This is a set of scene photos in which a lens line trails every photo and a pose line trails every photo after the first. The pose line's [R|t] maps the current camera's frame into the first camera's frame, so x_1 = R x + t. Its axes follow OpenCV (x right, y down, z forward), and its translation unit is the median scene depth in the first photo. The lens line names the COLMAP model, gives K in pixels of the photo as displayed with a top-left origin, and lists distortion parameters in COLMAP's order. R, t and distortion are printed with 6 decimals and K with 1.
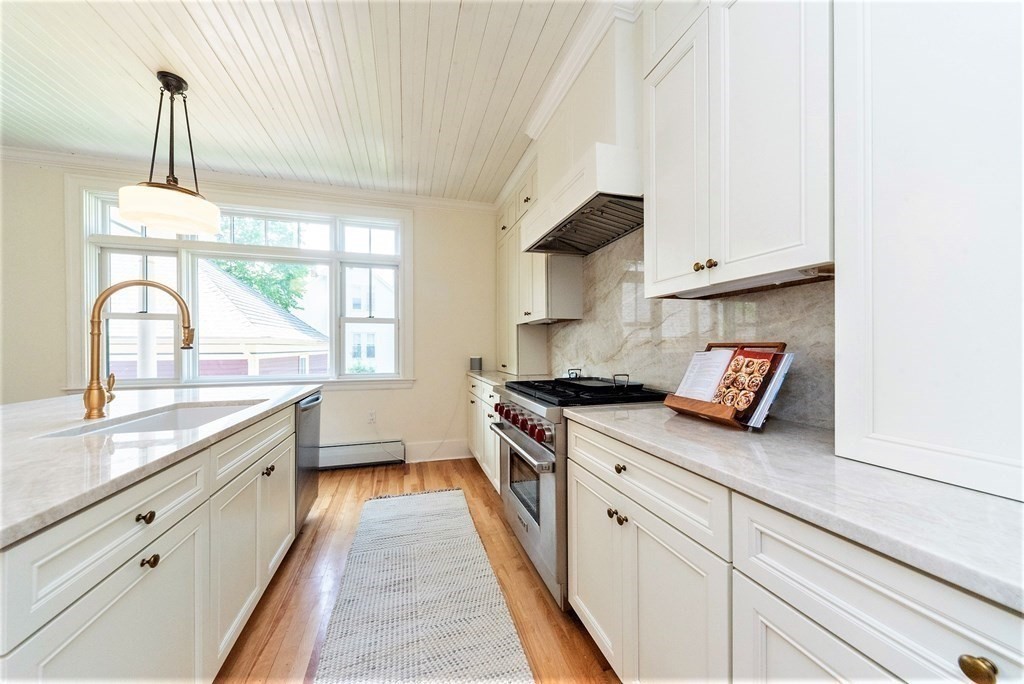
lens RADIAL K [[357.6, 0, 513.9], [0, 357.6, 346.3], [0, 0, 1]] dist [0.000505, 0.000055]
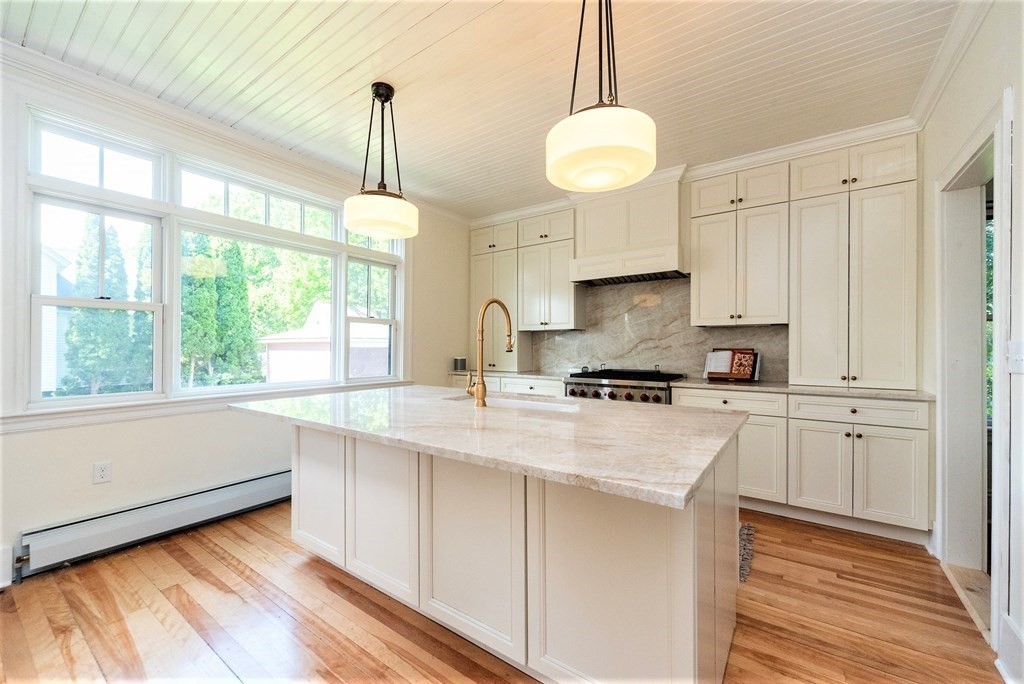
lens RADIAL K [[404.4, 0, 511.9], [0, 404.4, 345.9], [0, 0, 1]] dist [-0.001427, 0.000016]
pose [[0.791070, 0.005683, 0.611699, -1.367184], [-0.004411, 0.999984, -0.003587, -0.006237], [-0.611709, 0.000140, 0.791083, -0.142154]]
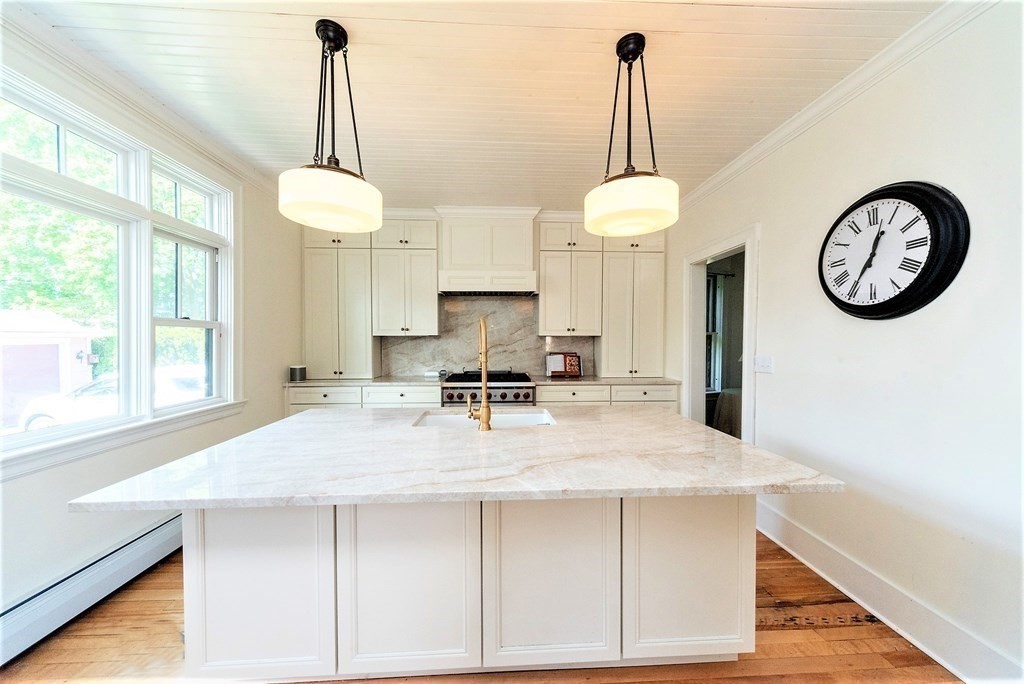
lens RADIAL K [[357.6, 0, 513.9], [0, 357.6, 346.3], [0, 0, 1]] dist [0.000505, 0.000055]
pose [[0.235011, -0.016561, 0.971852, -1.629408], [-0.002212, 0.999843, 0.017573, -0.075572], [-0.971990, -0.006280, 0.234937, 0.427582]]
